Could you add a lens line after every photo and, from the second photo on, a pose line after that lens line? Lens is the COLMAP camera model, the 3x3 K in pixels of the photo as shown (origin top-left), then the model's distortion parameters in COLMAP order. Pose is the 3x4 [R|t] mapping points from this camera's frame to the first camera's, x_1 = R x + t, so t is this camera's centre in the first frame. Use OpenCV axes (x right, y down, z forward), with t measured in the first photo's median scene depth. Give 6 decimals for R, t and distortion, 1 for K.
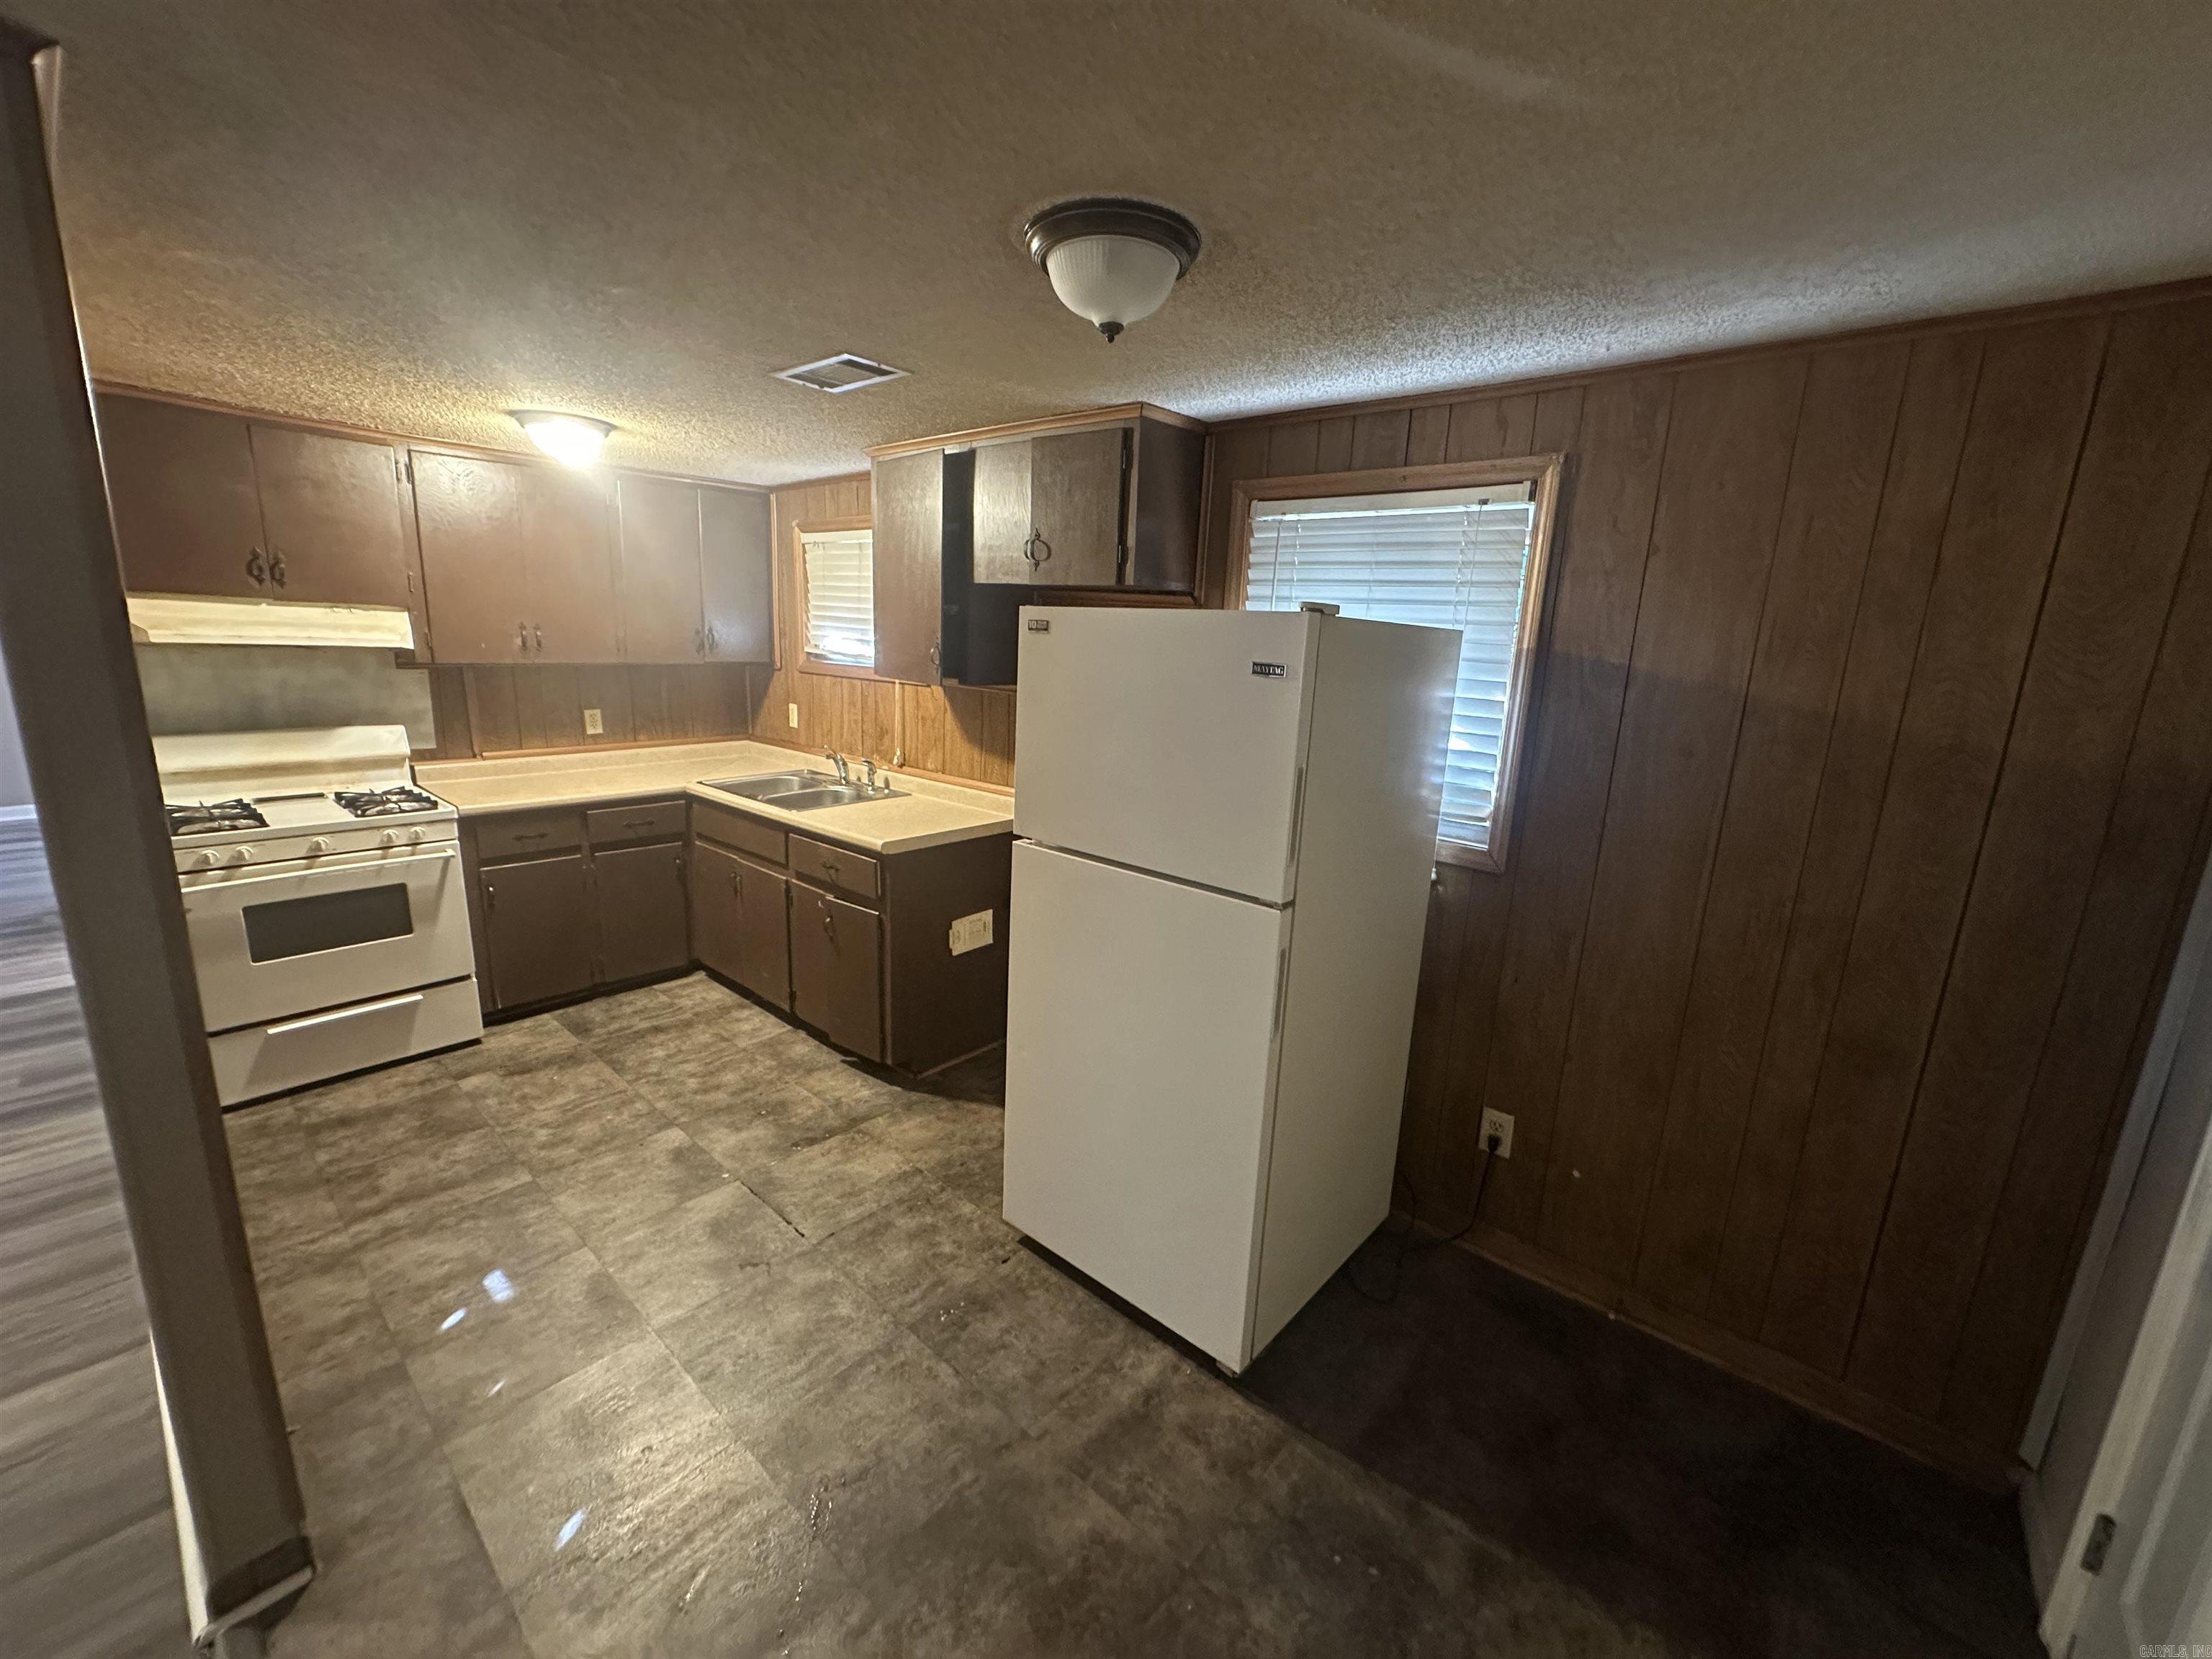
lens RADIAL K [[884.1, 0, 1103.3], [0, 884.1, 835.7], [0, 0, 1]] dist [-0.002865, -0.000267]
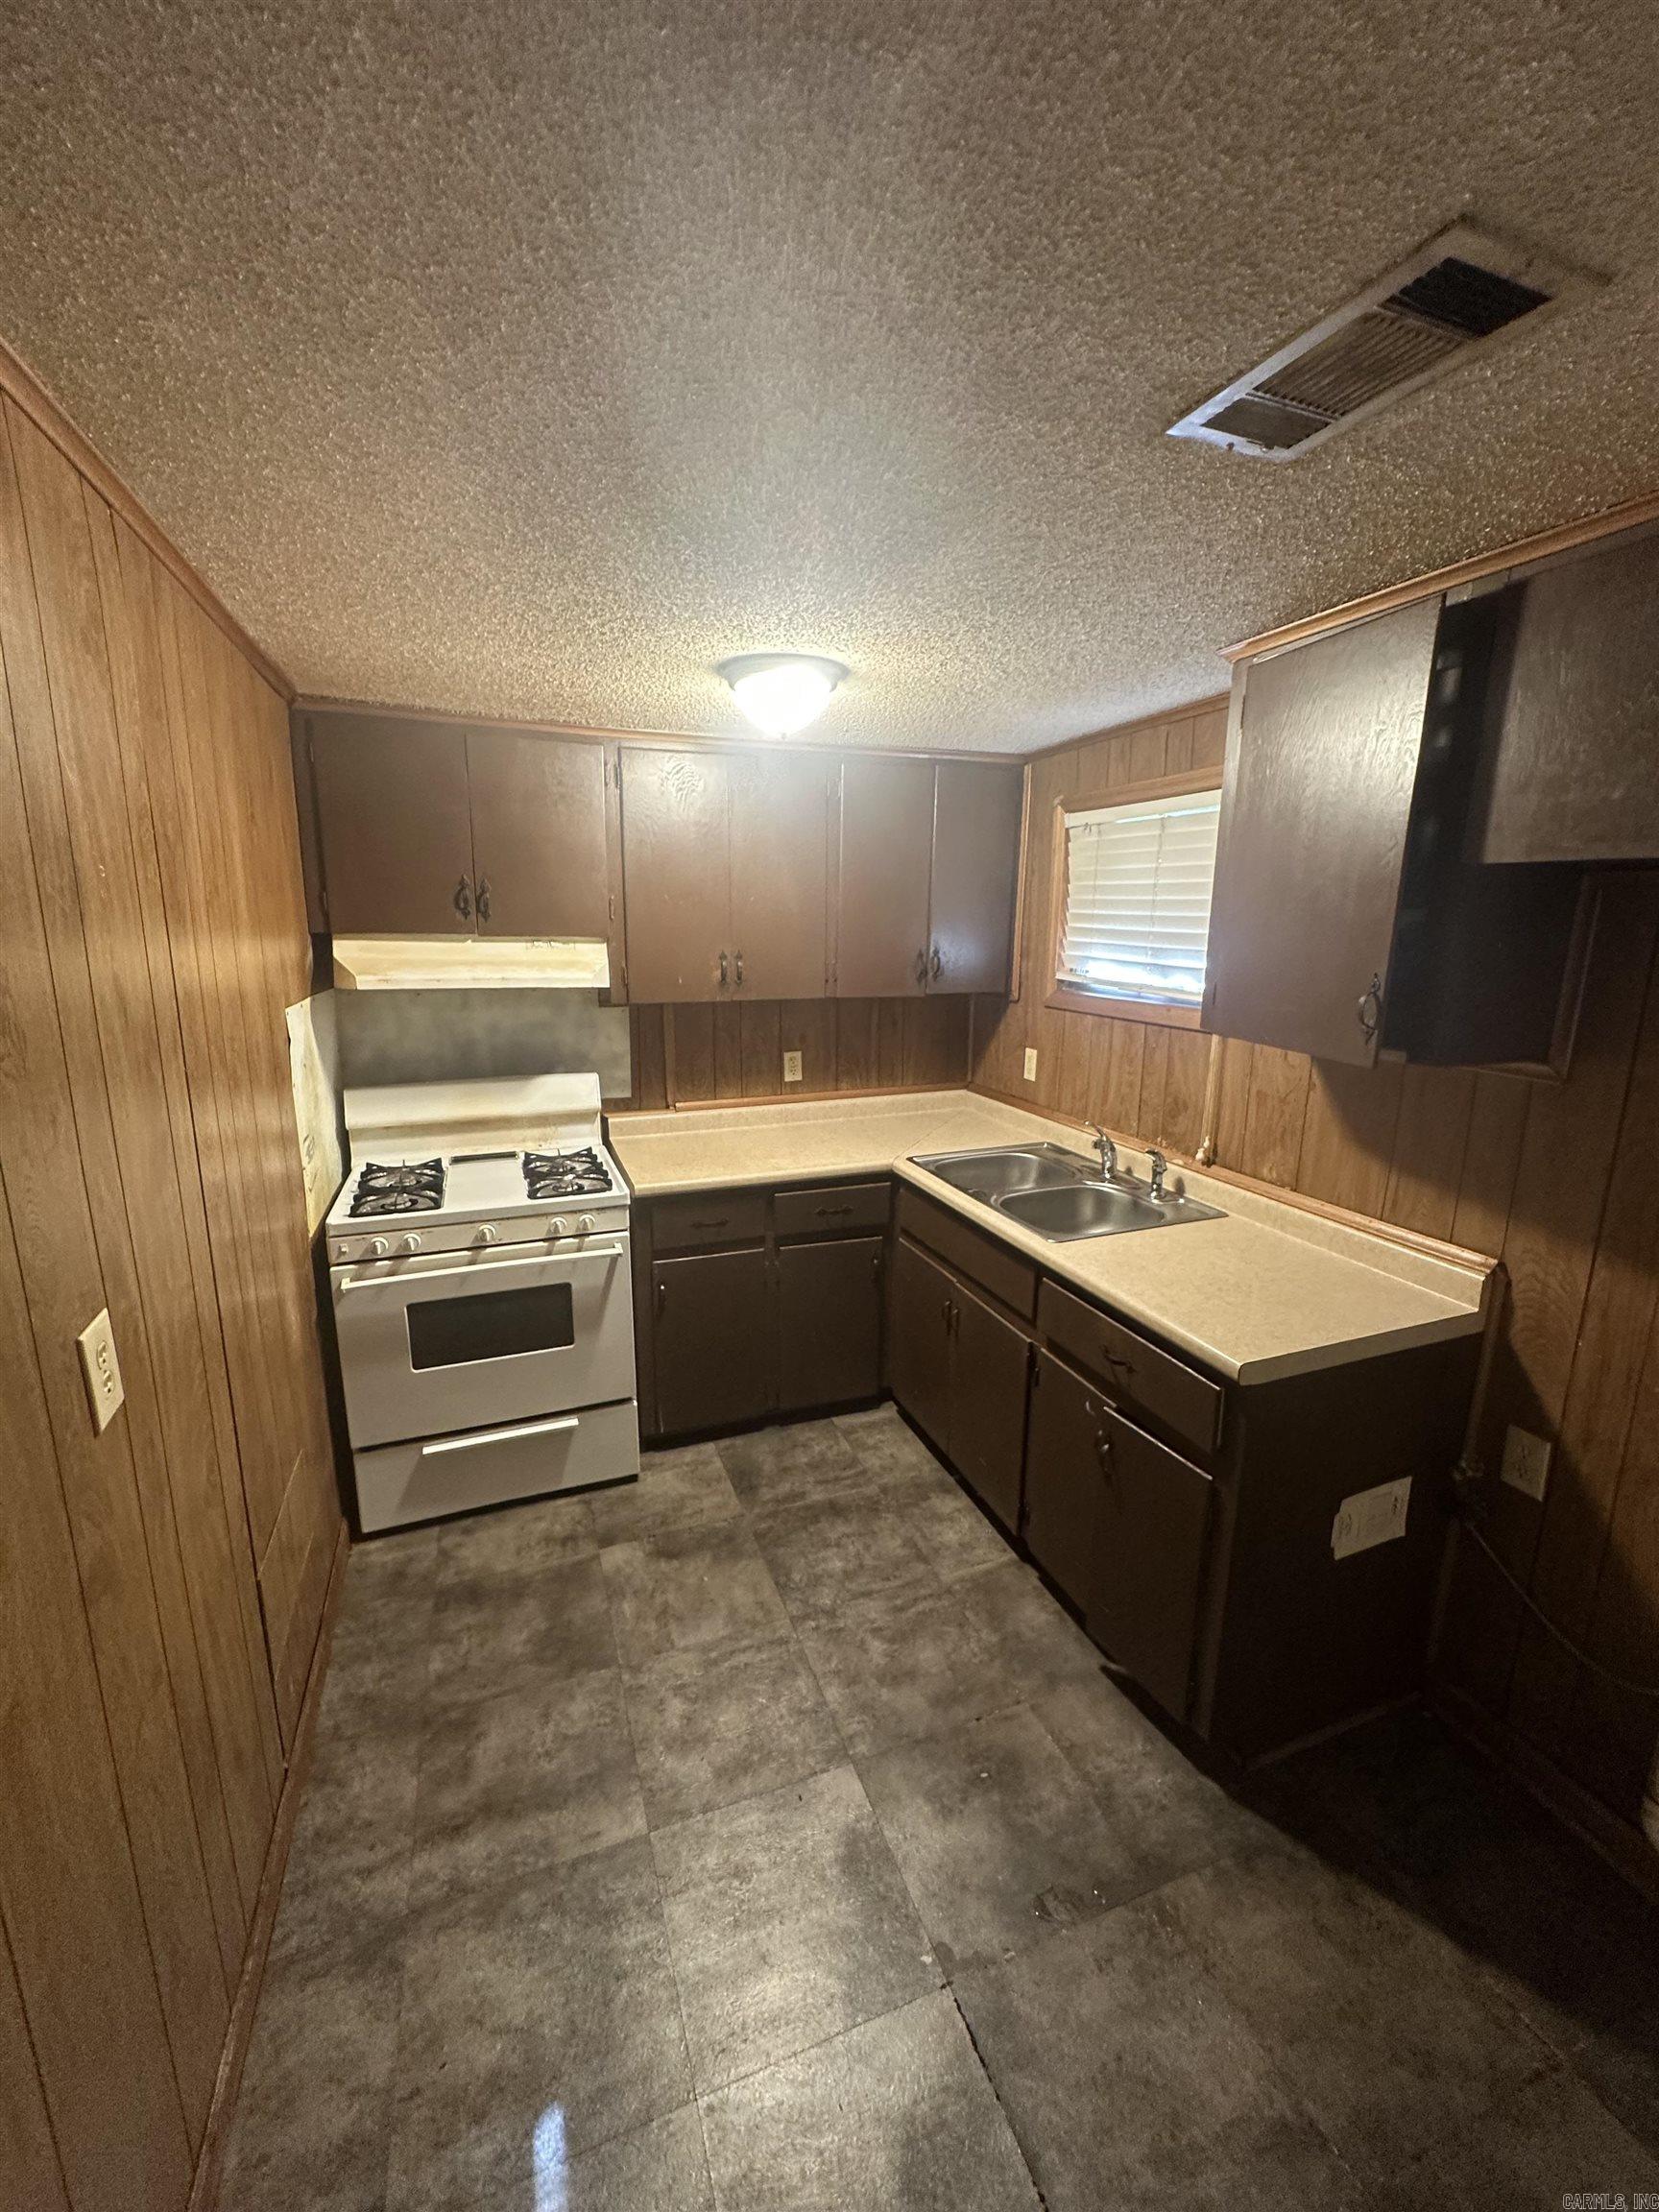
lens RADIAL K [[884.1, 0, 829.5], [0, 884.1, 1106.0], [0, 0, 1]] dist [-0.002865, -0.000267]
pose [[0.883292, 0.062469, -0.464643, -0.200806], [-0.075946, 0.997058, -0.010324, -0.105127], [0.462631, 0.044407, 0.885438, 0.356814]]
